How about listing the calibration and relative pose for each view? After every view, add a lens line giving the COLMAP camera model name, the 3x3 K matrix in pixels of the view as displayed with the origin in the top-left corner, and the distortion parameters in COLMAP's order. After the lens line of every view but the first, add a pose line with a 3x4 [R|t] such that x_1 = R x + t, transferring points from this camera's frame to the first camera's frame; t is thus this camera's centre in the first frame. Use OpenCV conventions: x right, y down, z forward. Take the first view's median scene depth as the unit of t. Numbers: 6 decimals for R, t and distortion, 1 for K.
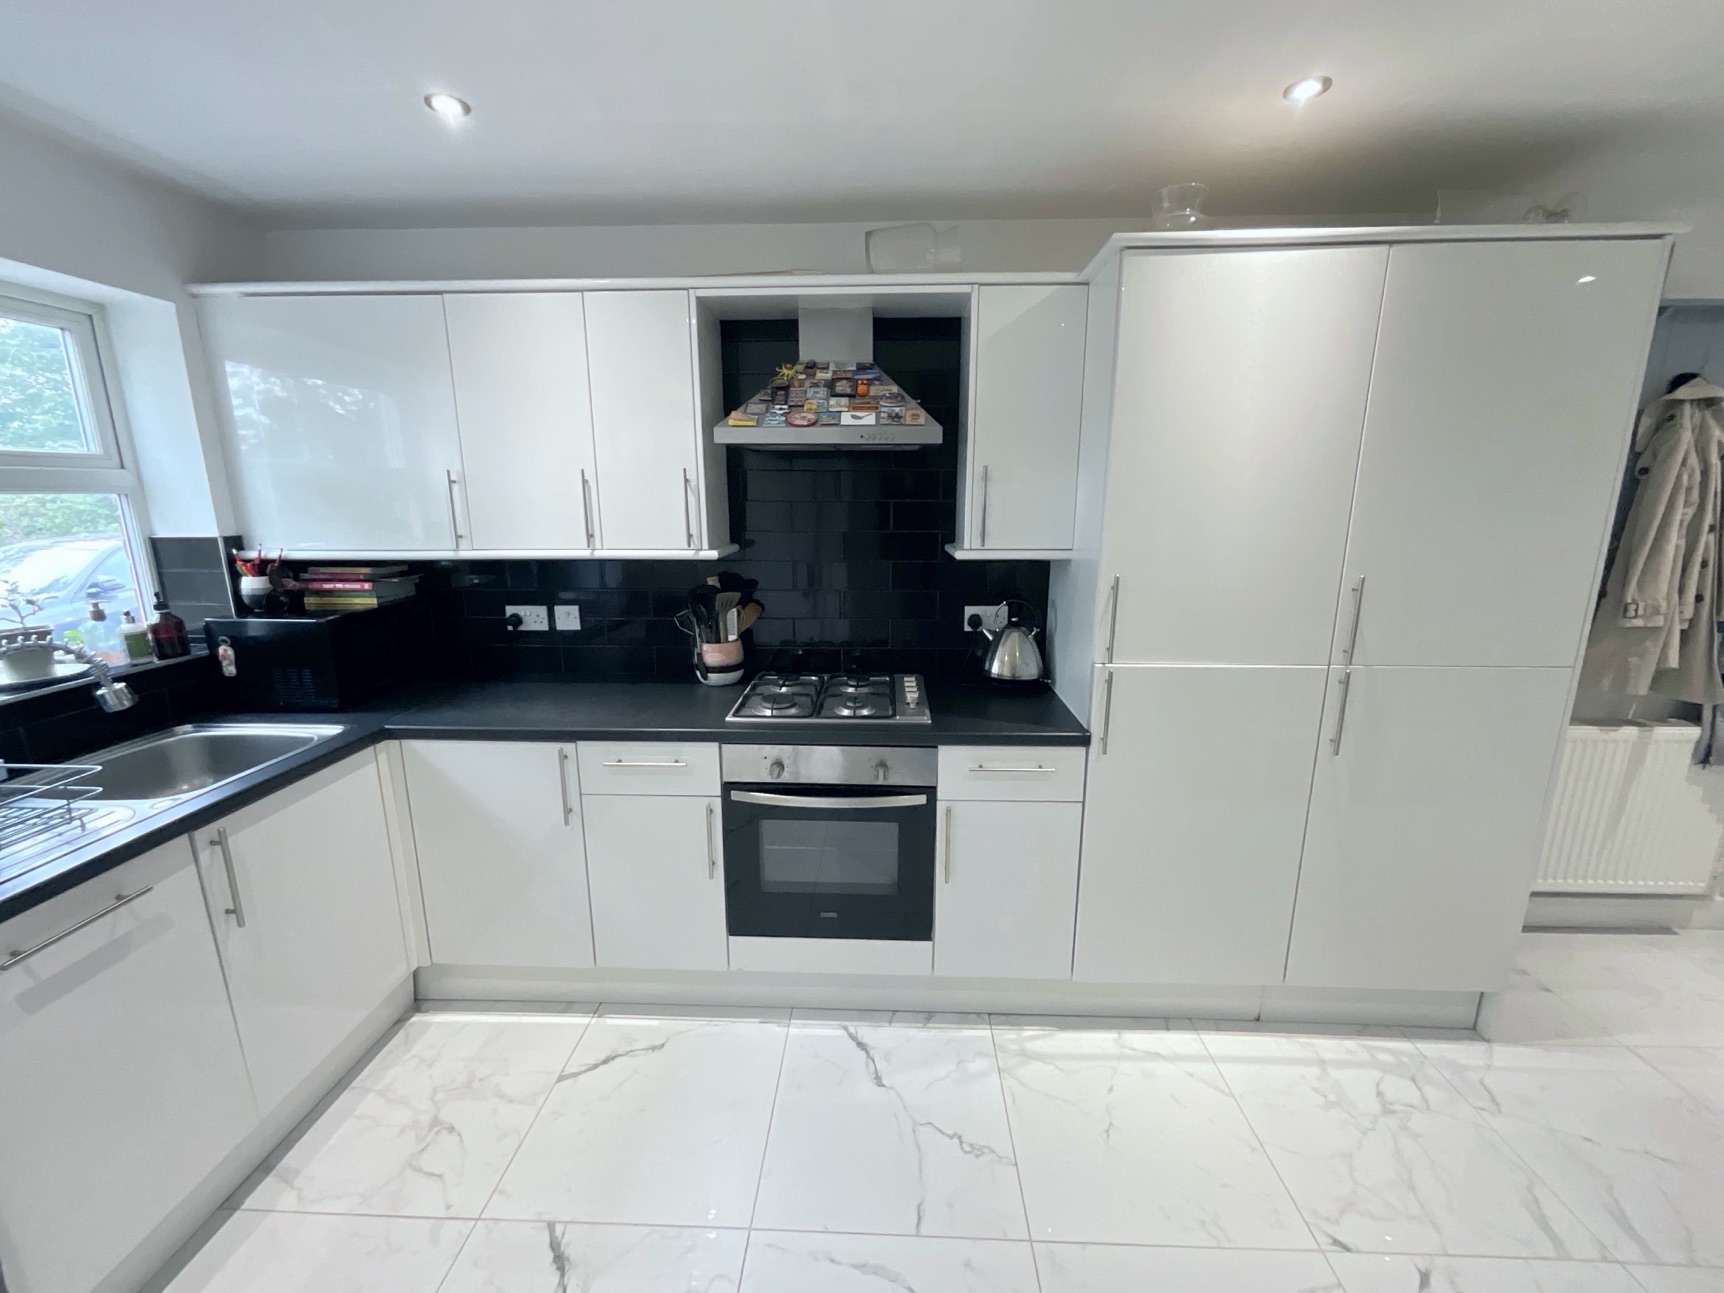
lens RADIAL K [[698.1, 0, 859.2], [0, 698.1, 643.9], [0, 0, 1]] dist [-0.001392, -0.000591]
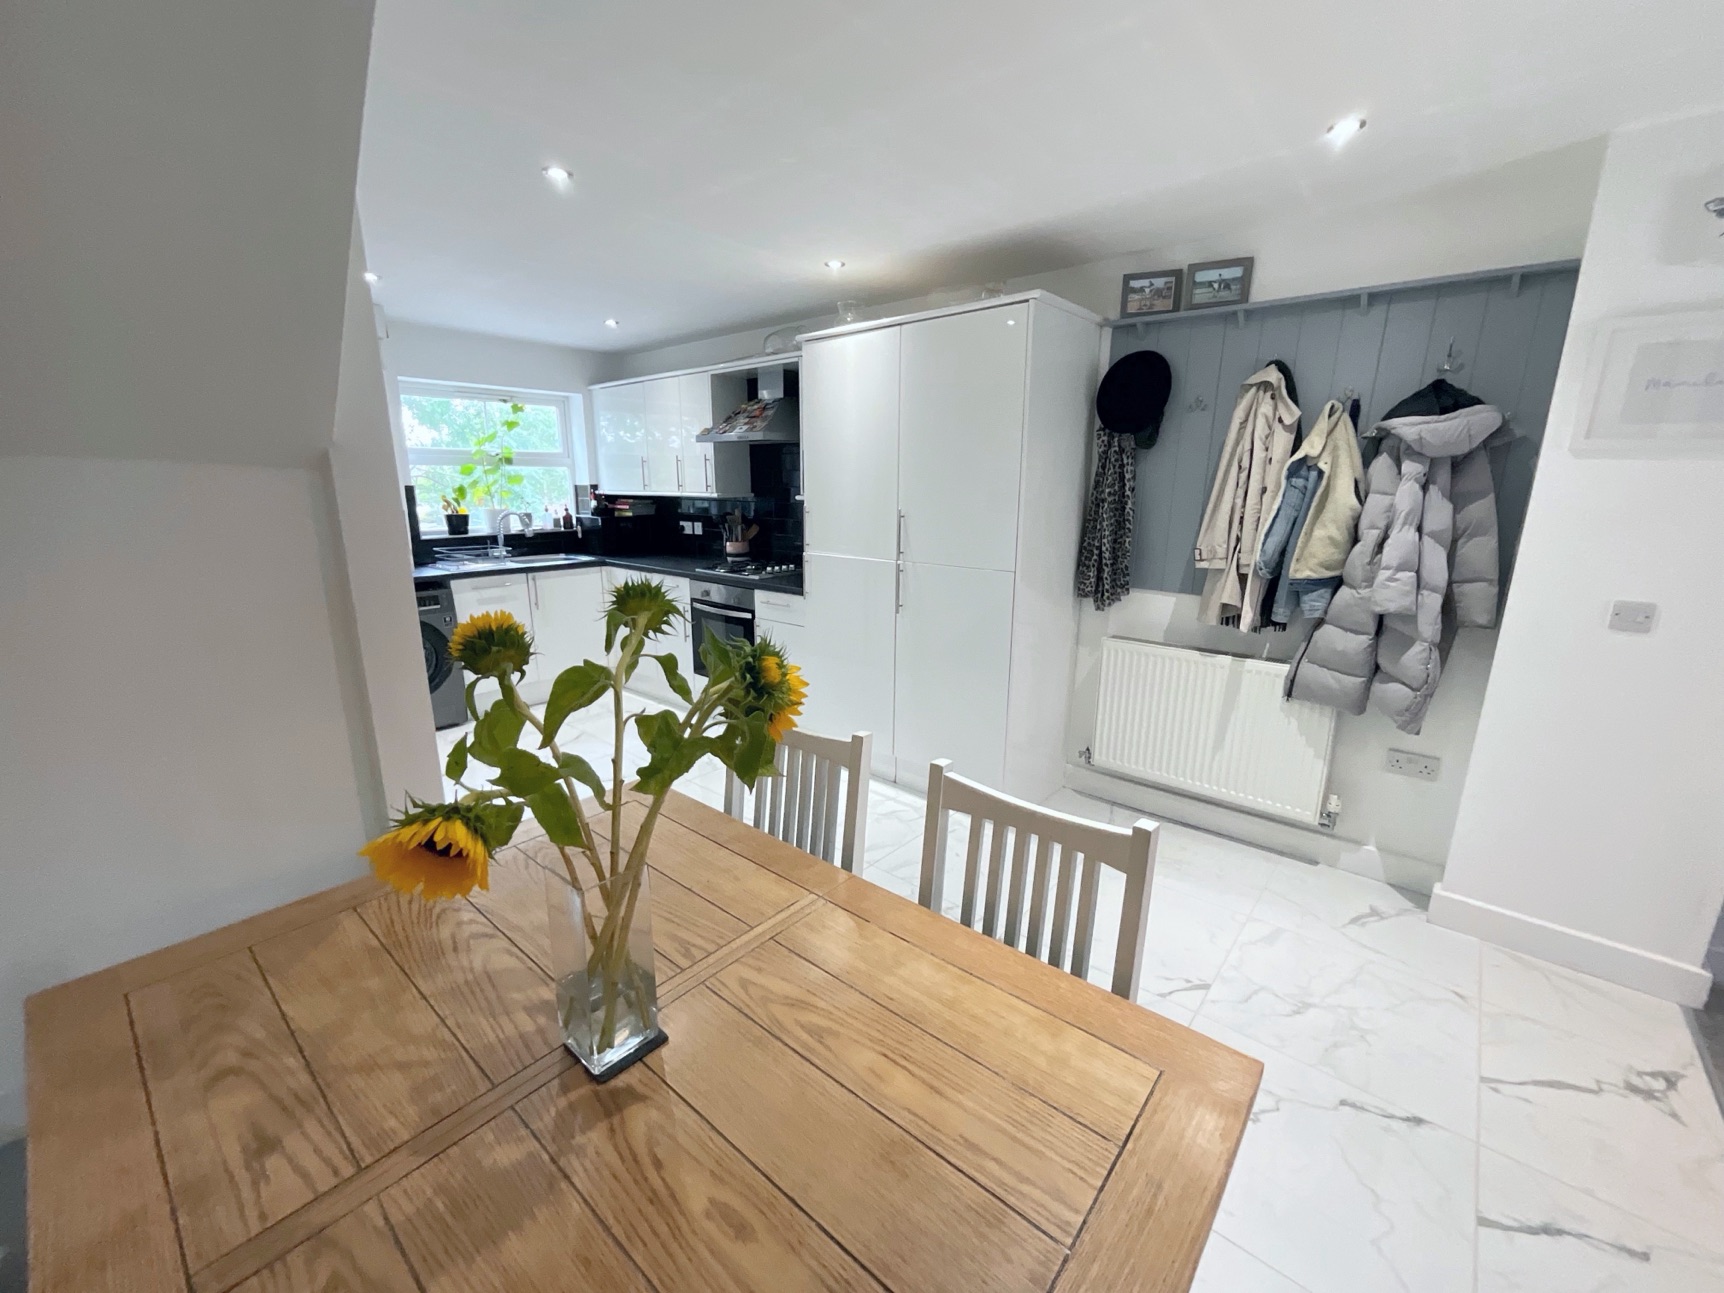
lens RADIAL K [[698.1, 0, 858.0], [0, 698.1, 641.4], [0, 0, 1]] dist [-0.001392, -0.000591]
pose [[0.779342, 0.146425, -0.609251, 1.532092], [-0.138253, 0.988533, 0.060729, 0.125283], [0.611157, 0.036902, 0.790649, -0.398310]]
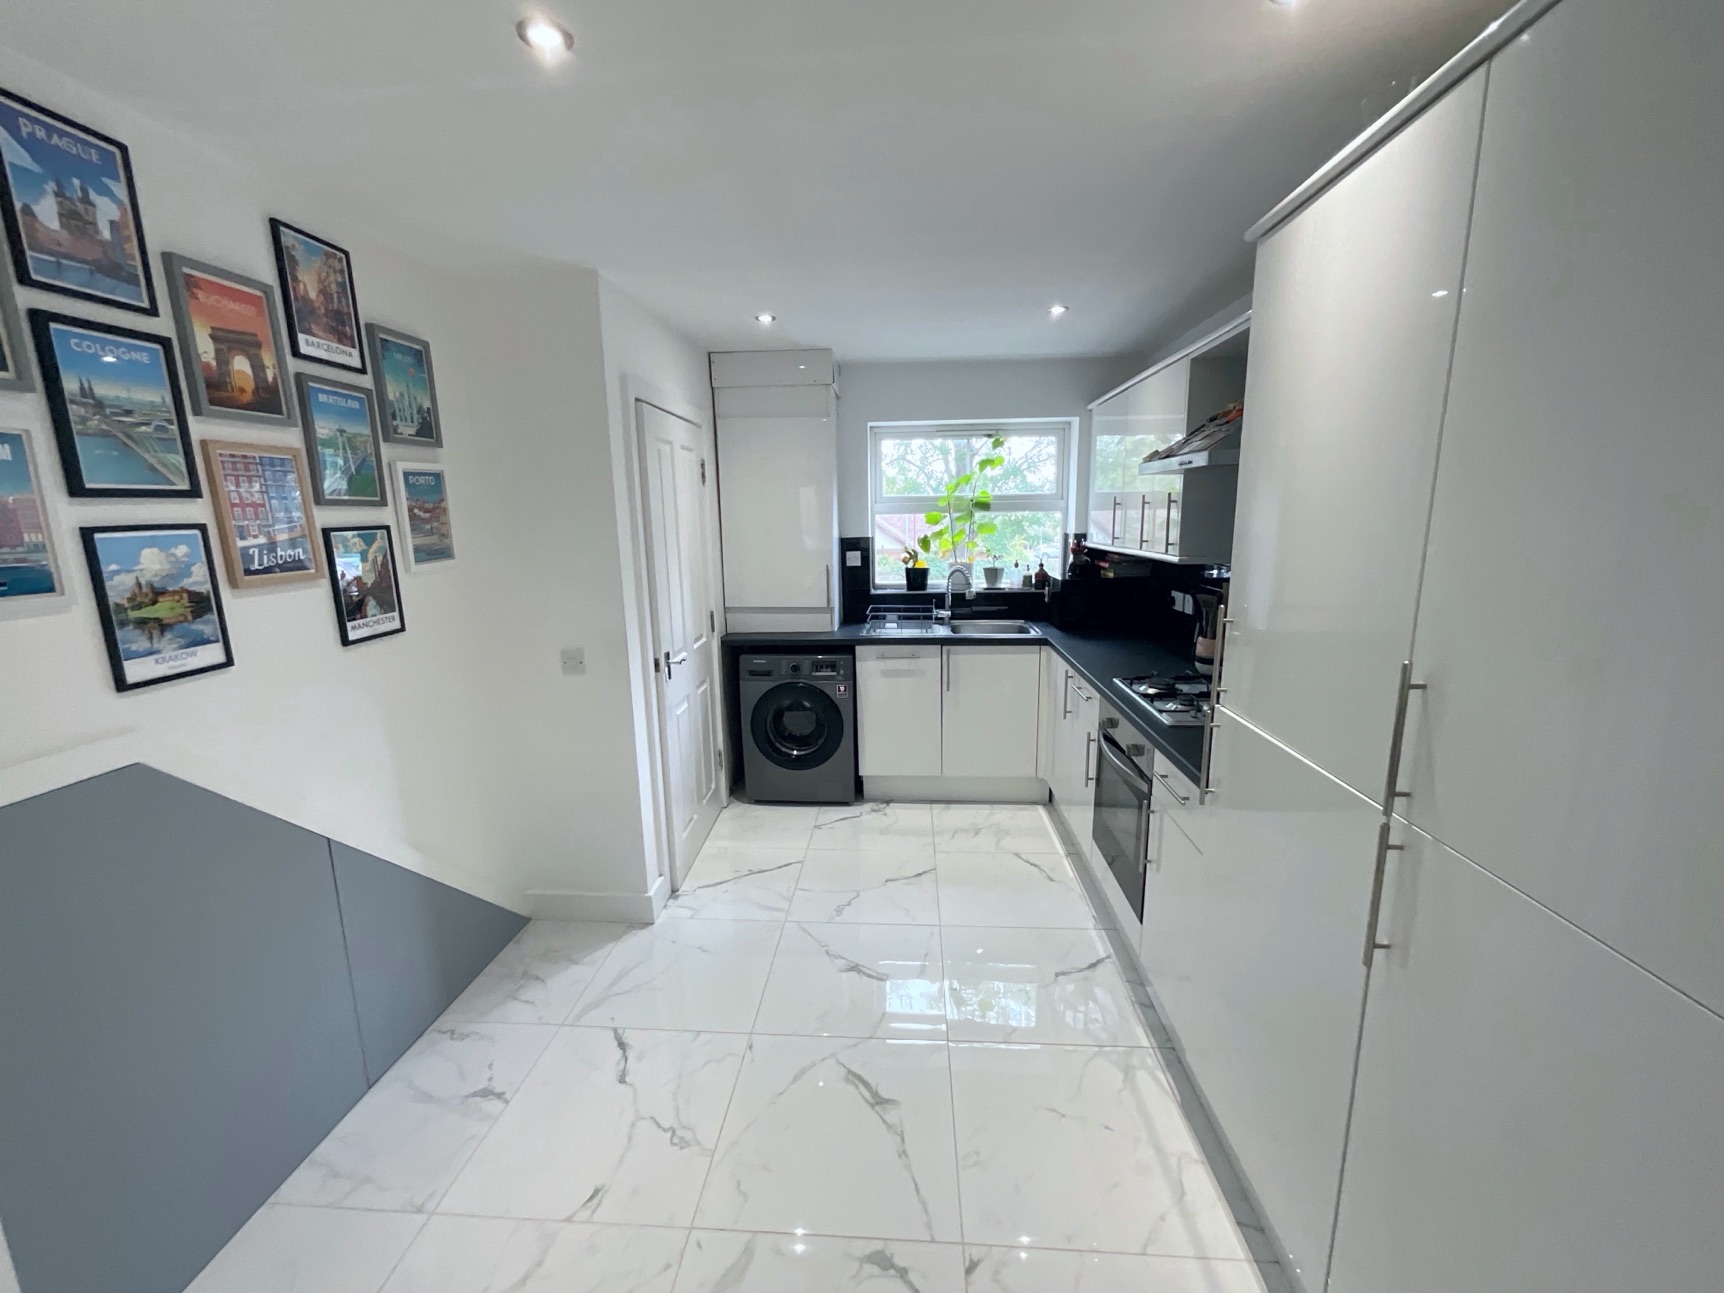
lens RADIAL K [[698.1, 0, 862.5], [0, 698.1, 644.5], [0, 0, 1]] dist [-0.001392, -0.000591]
pose [[-0.024998, 0.188417, -0.981771, 1.107402], [-0.196187, 0.962056, 0.189629, -0.114548], [0.980248, 0.197351, 0.012916, 0.483158]]
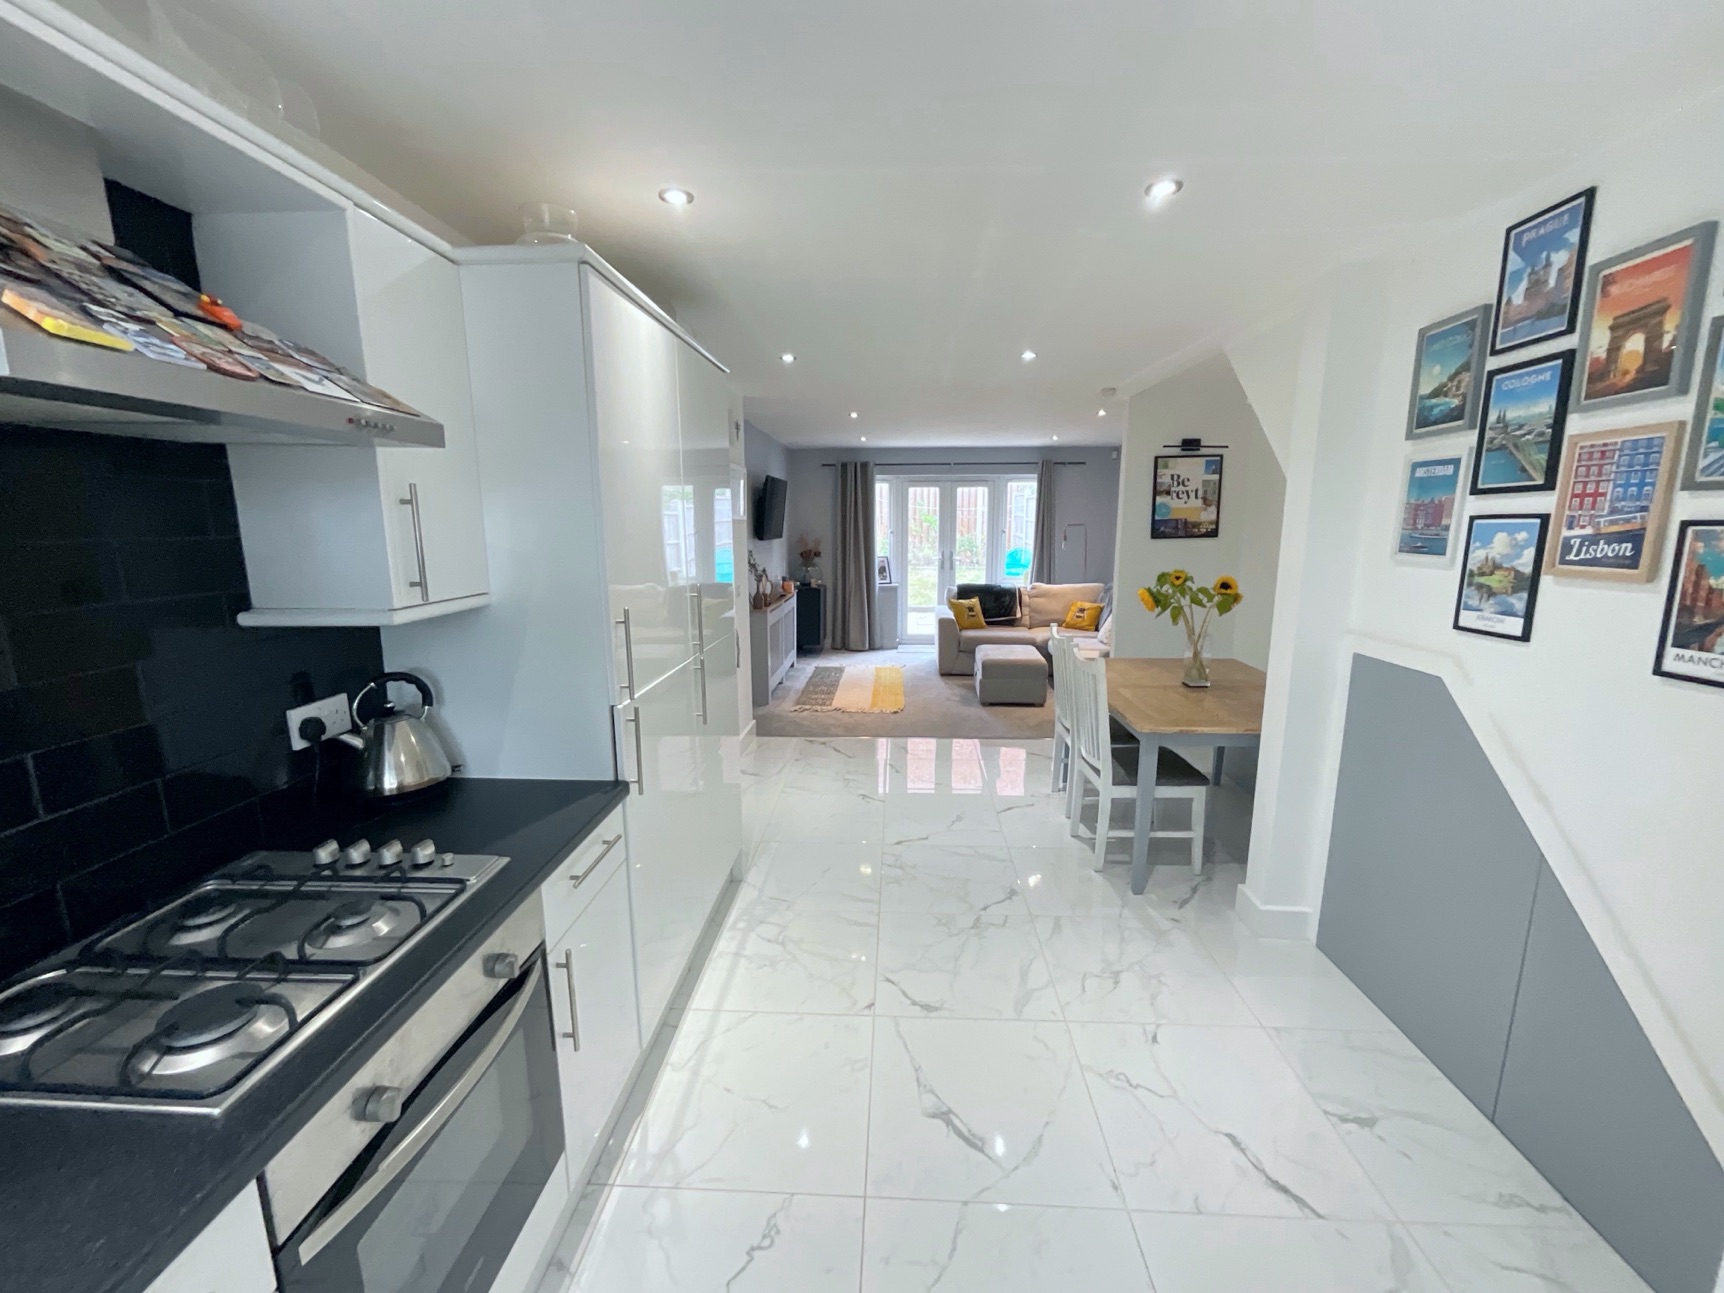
lens RADIAL K [[698.1, 0, 861.5], [0, 698.1, 644.6], [0, 0, 1]] dist [-0.001392, -0.000591]
pose [[0.008743, -0.172287, 0.985008, -0.508111], [0.214447, 0.962450, 0.166438, -0.123016], [-0.976696, 0.209777, 0.045361, 0.573093]]
